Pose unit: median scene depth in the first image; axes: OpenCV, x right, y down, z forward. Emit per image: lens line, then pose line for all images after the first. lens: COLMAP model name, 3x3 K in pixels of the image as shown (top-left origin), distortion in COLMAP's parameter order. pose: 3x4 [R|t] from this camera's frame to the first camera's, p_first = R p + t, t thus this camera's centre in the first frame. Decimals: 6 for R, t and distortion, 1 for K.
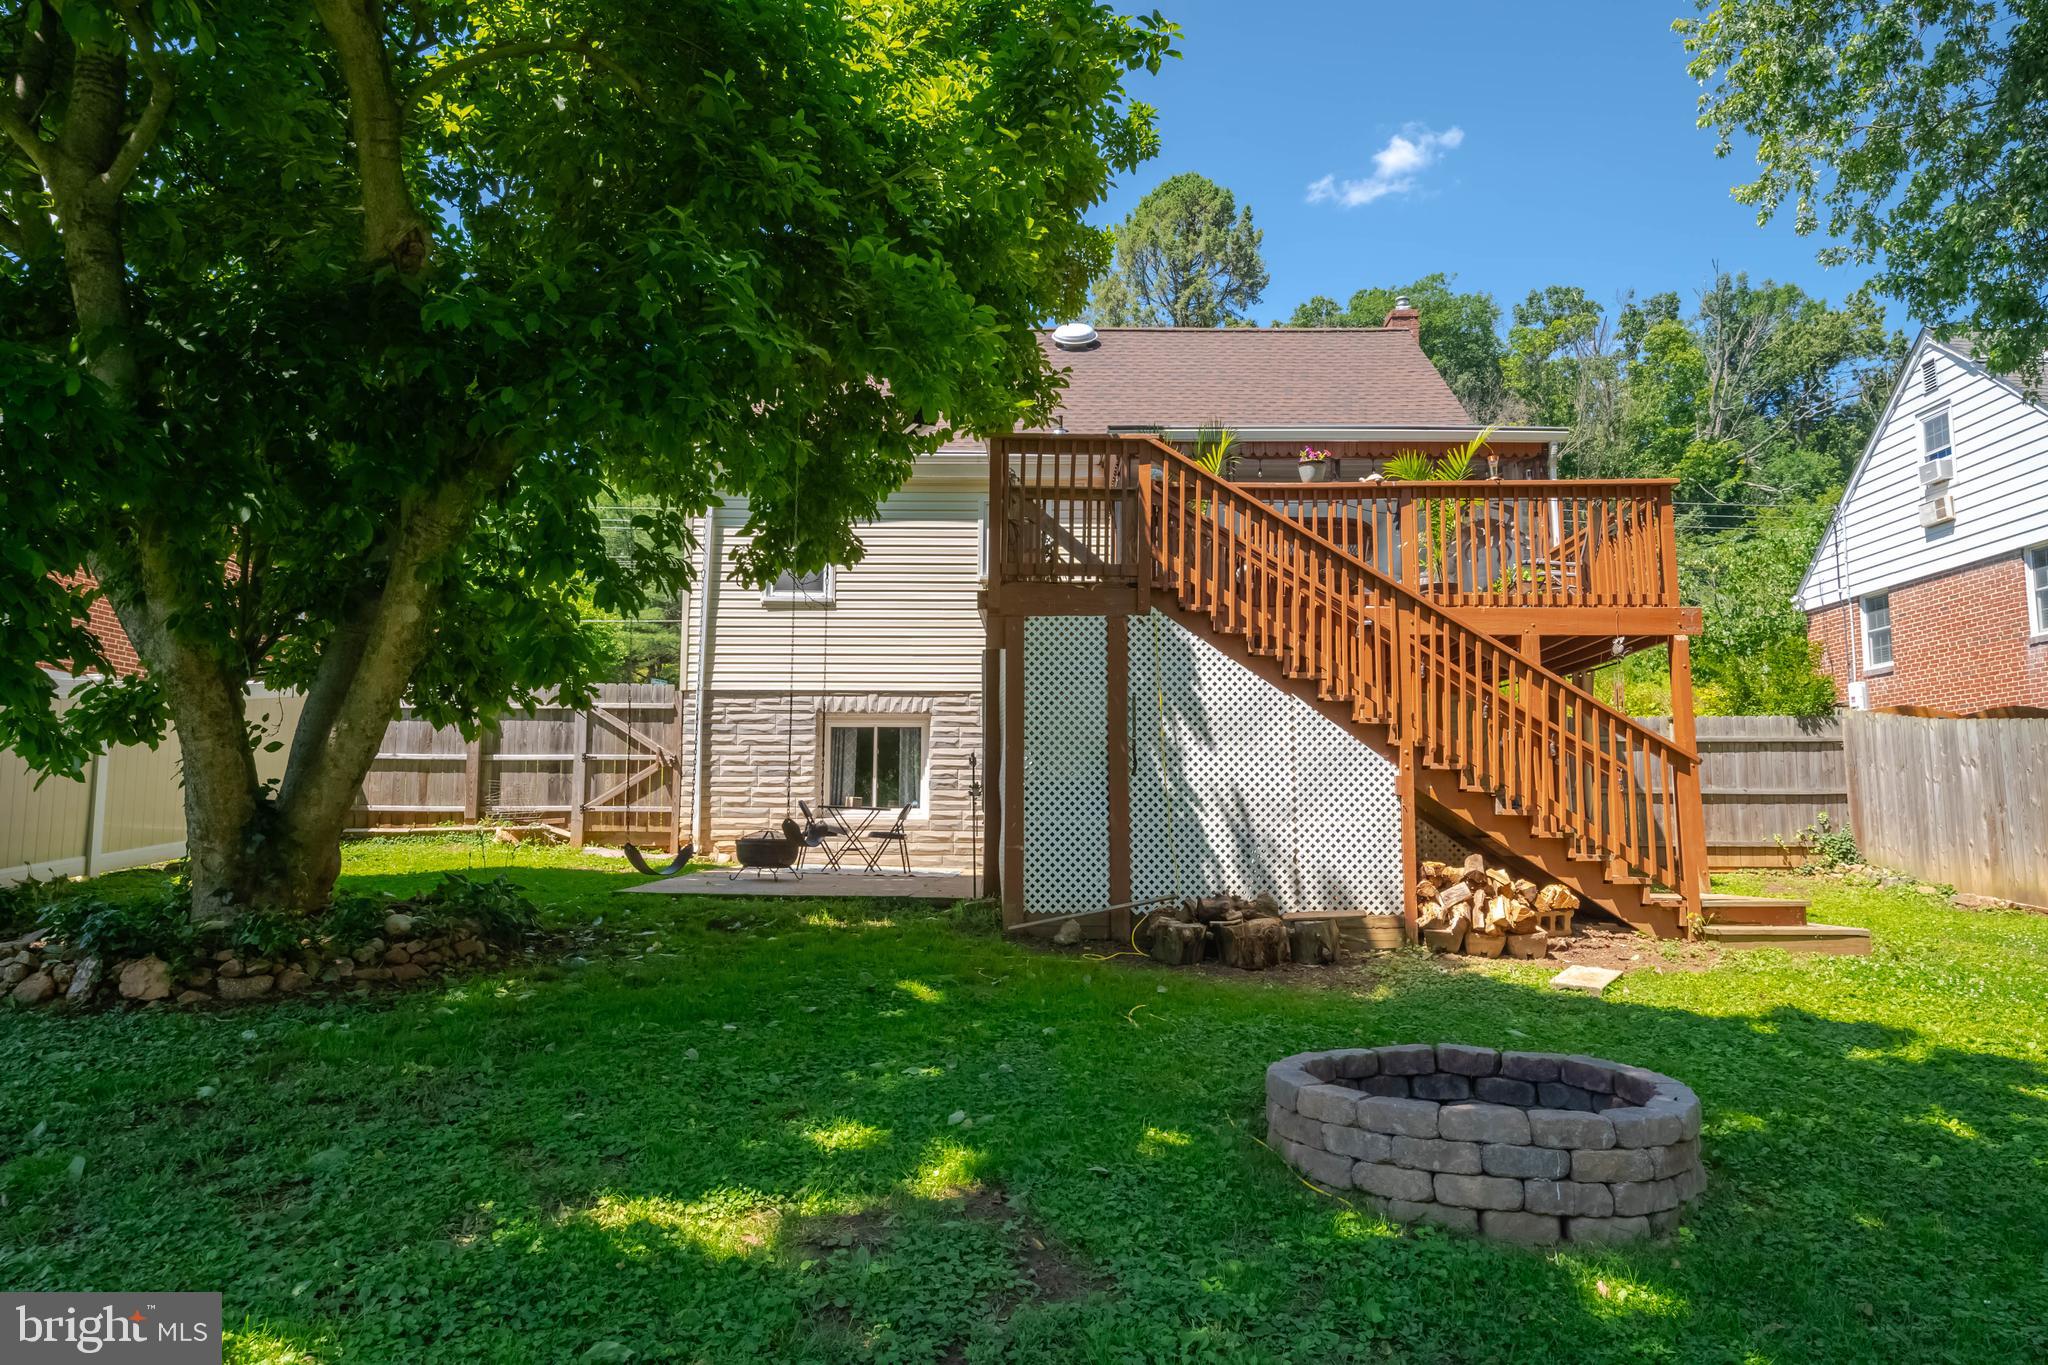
lens RADIAL K [[1273.2, 0, 1024.0], [0, 1273.2, 682.5], [0, 0, 1]] dist [0.001439, -0.000149]
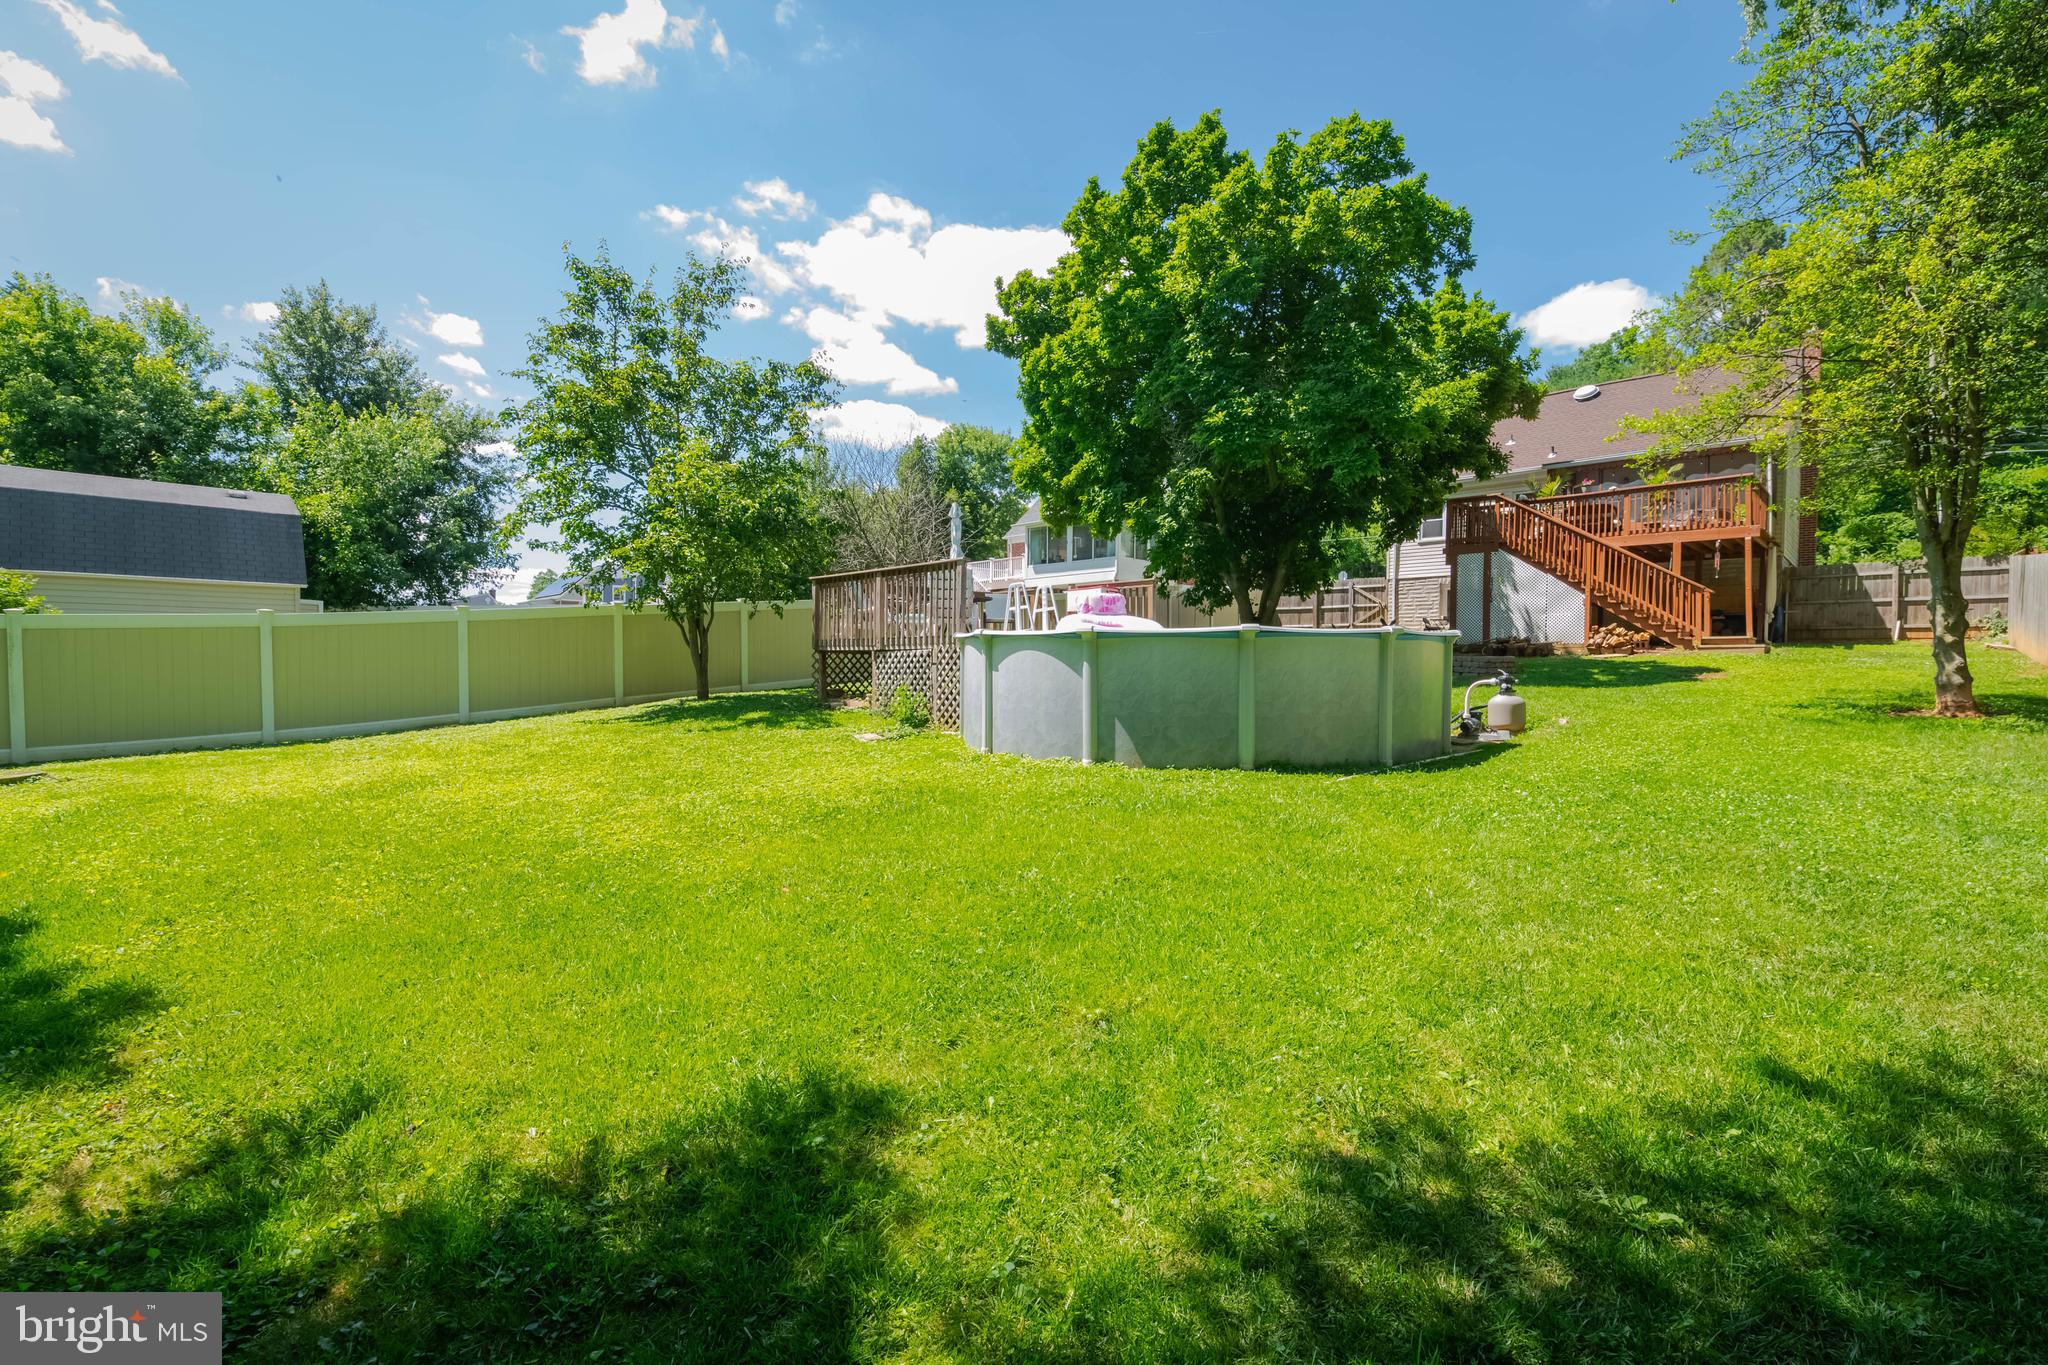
lens RADIAL K [[899.6, 0, 1024.0], [0, 899.6, 682.5], [0, 0, 1]] dist [-0.025529, -0.000128]
pose [[0.714509, 0.014585, -0.699474, 0.820931], [0.077255, 0.992024, 0.099601, -0.041877], [0.695348, -0.125204, 0.707683, -1.449611]]
